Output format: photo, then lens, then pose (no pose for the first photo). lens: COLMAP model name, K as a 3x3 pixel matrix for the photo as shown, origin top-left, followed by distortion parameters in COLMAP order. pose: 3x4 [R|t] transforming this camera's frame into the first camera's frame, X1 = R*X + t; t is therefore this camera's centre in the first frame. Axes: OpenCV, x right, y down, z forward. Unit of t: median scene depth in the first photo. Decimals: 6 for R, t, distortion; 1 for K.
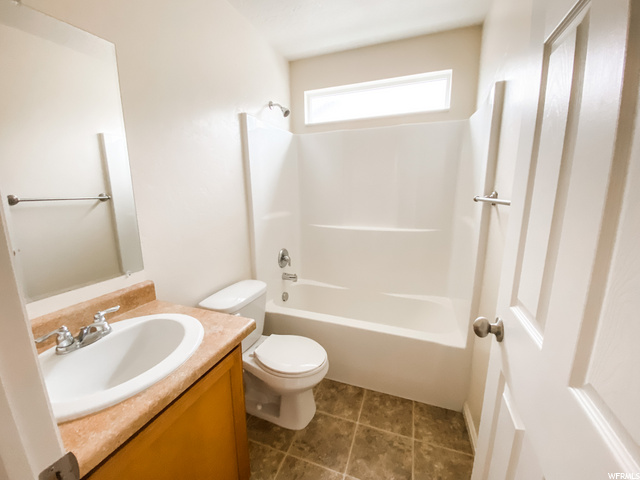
lens RADIAL K [[259.1, 0, 321.9], [0, 259.1, 240.9], [0, 0, 1]] dist [0.000809, -0.007891]
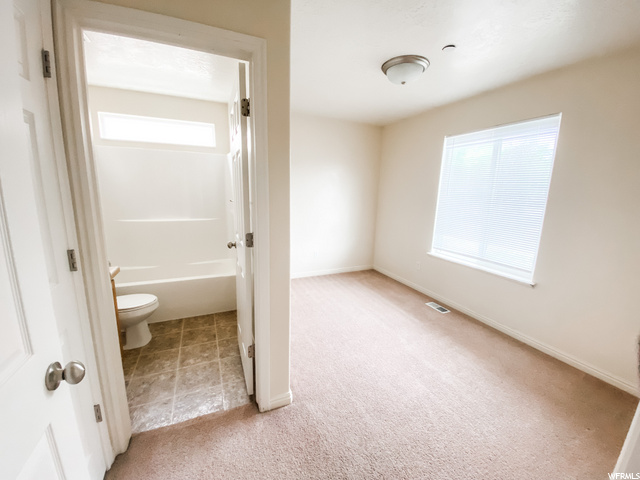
lens RADIAL K [[259.1, 0, 320.3], [0, 259.1, 241.6], [0, 0, 1]] dist [0.000809, -0.007891]
pose [[0.718674, -0.102949, 0.687684, -0.297320], [0.102133, 0.993881, 0.042052, 0.124964], [-0.687806, 0.040014, 0.724791, -0.821540]]
